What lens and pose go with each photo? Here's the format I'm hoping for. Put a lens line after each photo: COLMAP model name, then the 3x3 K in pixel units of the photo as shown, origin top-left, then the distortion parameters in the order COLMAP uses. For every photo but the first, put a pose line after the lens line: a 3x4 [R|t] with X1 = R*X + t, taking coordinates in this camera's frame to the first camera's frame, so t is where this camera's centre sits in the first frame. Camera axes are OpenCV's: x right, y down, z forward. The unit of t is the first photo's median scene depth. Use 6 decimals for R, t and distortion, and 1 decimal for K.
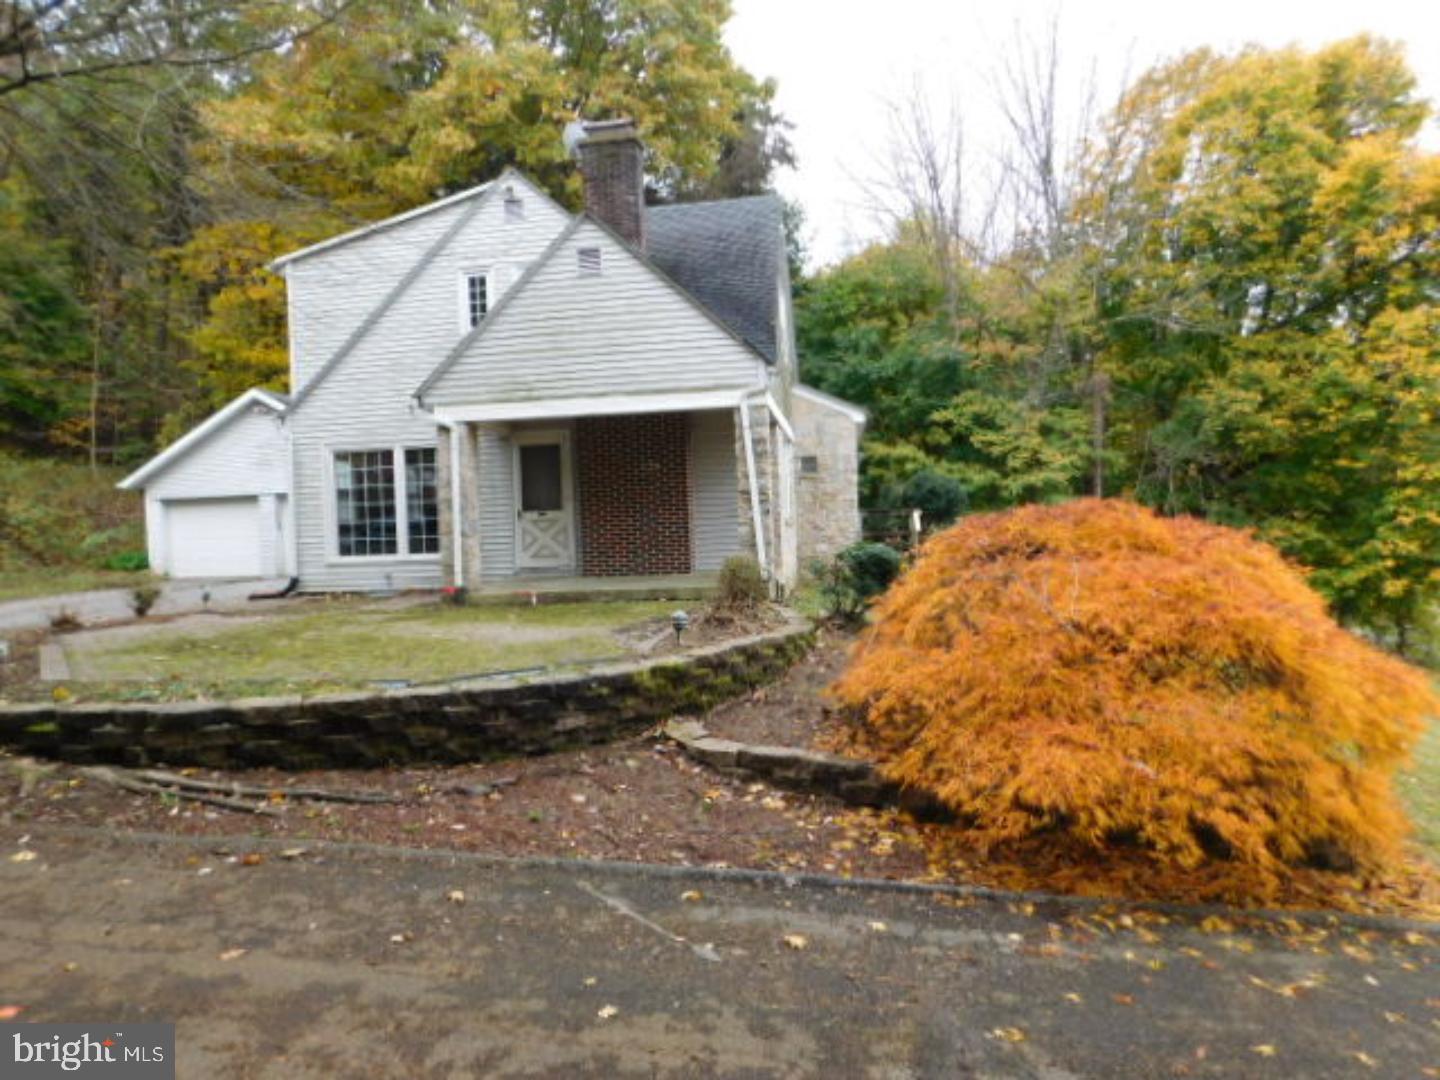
lens RADIAL K [[952.2, 0, 724.3], [0, 952.2, 536.3], [0, 0, 1]] dist [-0.063735, 0.048709]
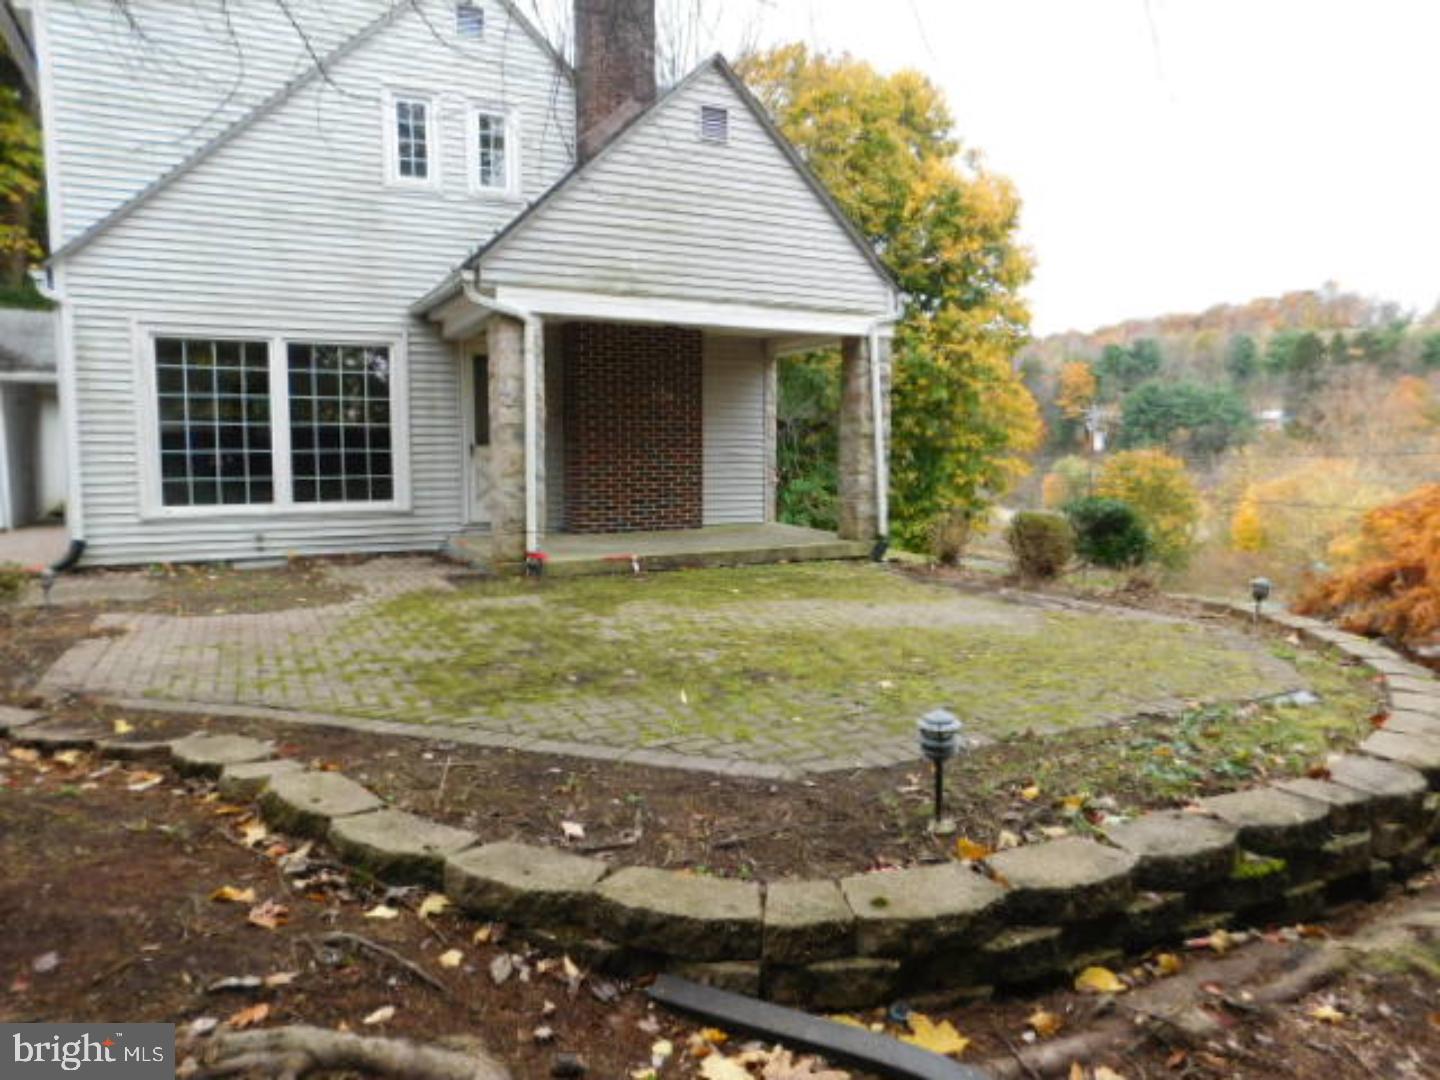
lens RADIAL K [[952.2, 0, 724.3], [0, 952.2, 536.3], [0, 0, 1]] dist [-0.063735, 0.048709]
pose [[0.819360, -0.012161, 0.573150, -0.467828], [-0.018446, 0.998698, 0.047561, 0.005061], [-0.572982, -0.049542, 0.818069, 0.287448]]
